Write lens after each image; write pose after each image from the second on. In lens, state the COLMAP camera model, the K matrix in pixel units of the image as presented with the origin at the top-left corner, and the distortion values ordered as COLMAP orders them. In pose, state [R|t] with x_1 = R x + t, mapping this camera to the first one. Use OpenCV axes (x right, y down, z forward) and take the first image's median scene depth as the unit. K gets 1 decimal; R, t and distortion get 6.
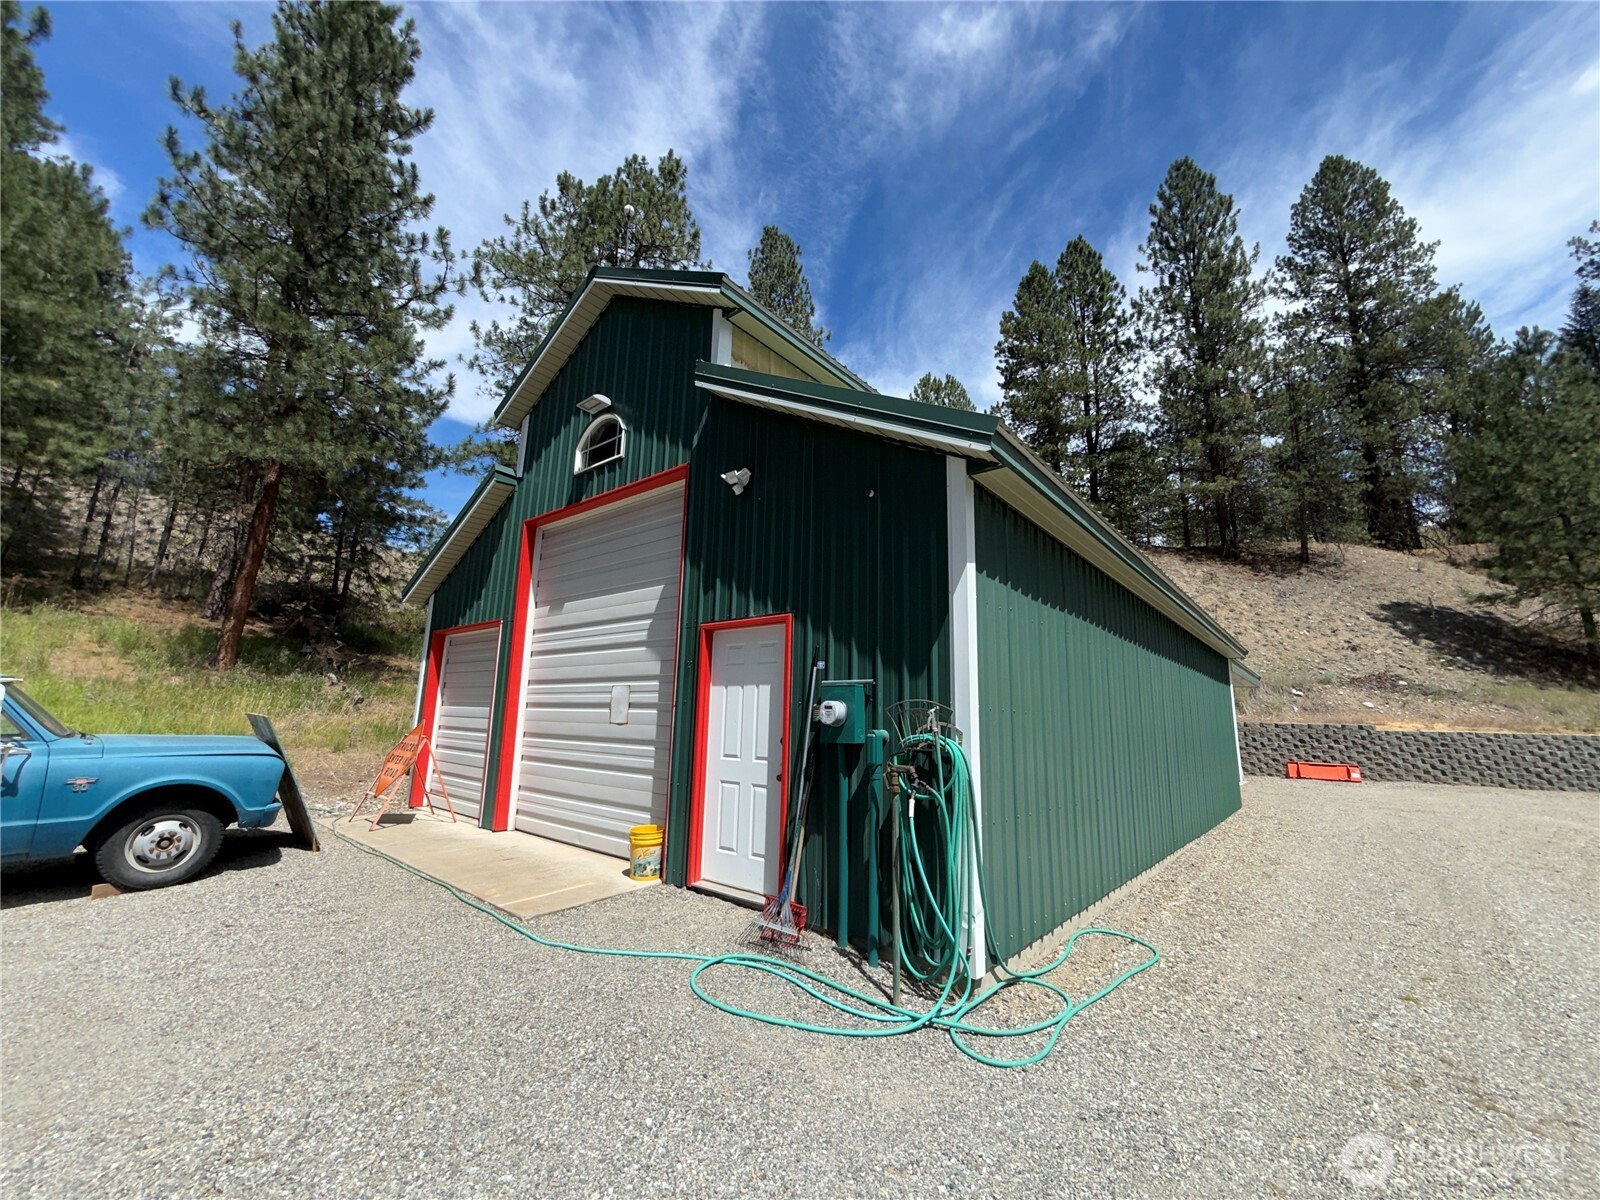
lens RADIAL K [[635.8, 0, 796.3], [0, 635.8, 601.9], [0, 0, 1]] dist [-0.001637, 0.000220]
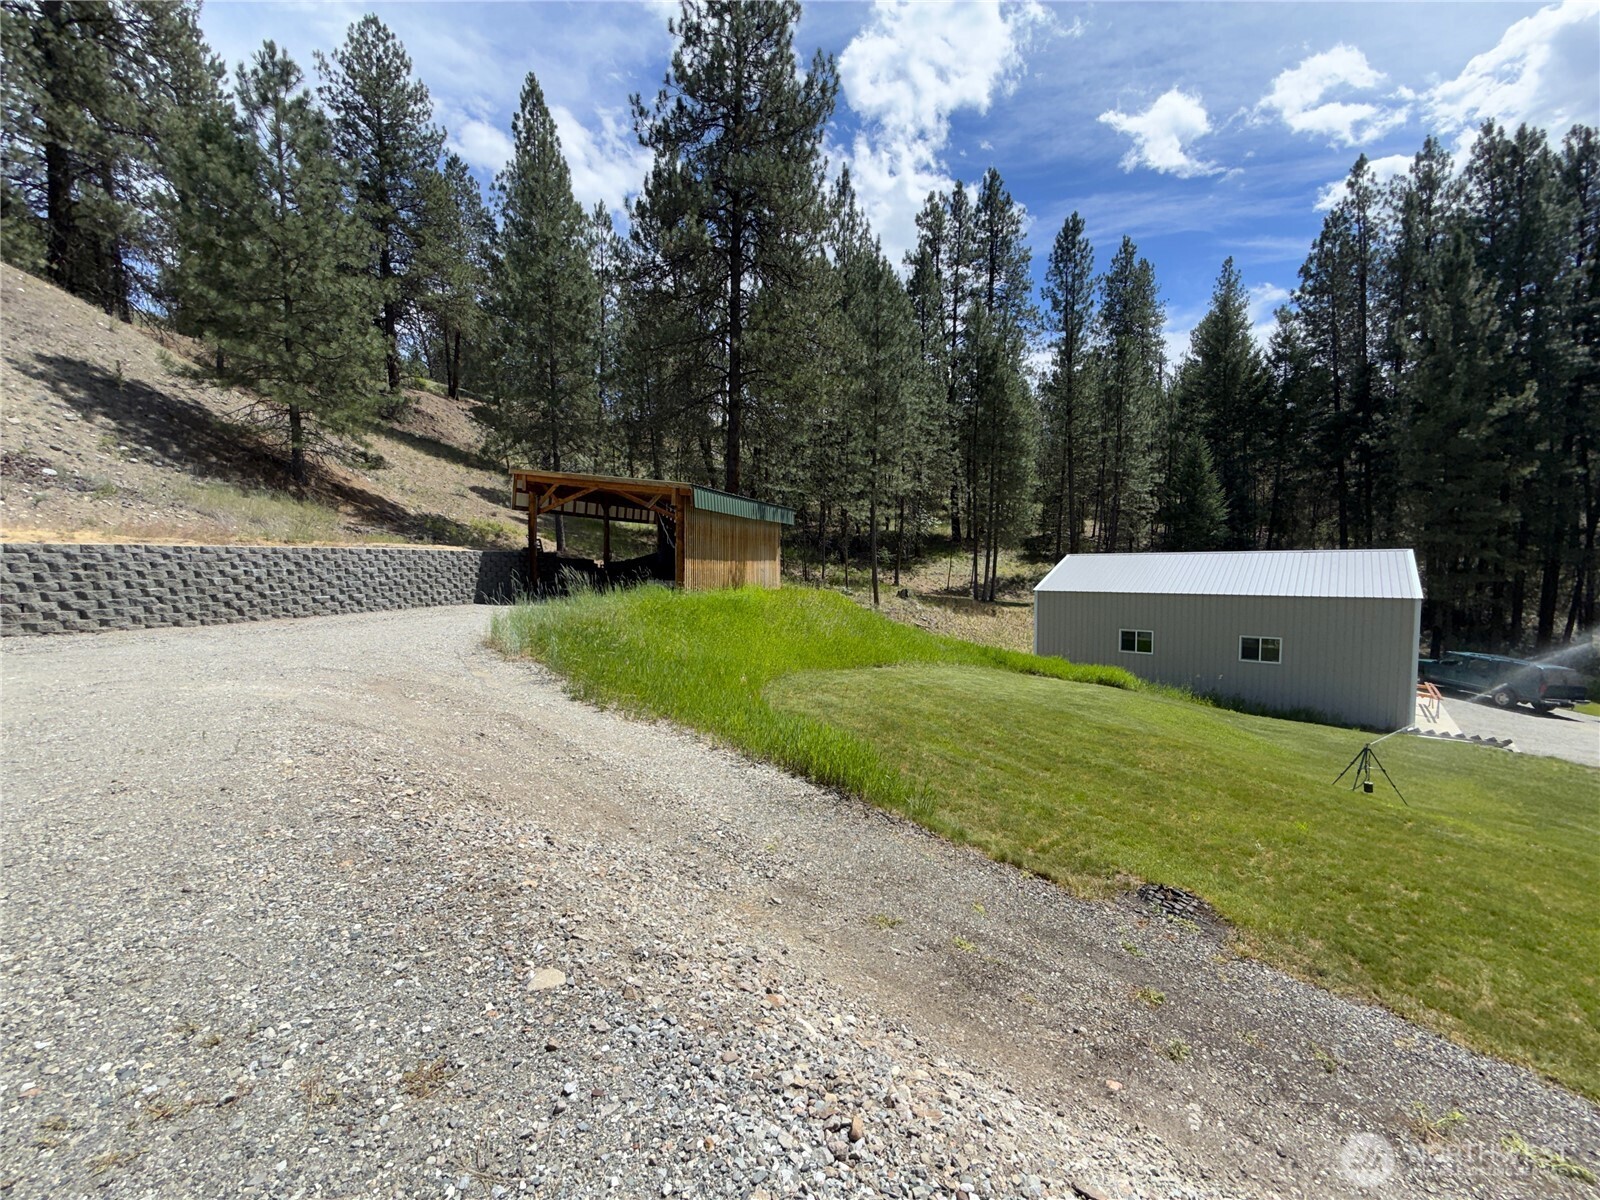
lens RADIAL K [[649.1, 0, 798.9], [0, 649.1, 605.9], [0, 0, 1]] dist [0.002399, 0.000243]
pose [[0.009320, -0.097671, 0.995175, 1.043456], [-0.176482, 0.979435, 0.097779, 0.212523], [-0.984260, -0.176542, -0.008109, 0.870845]]
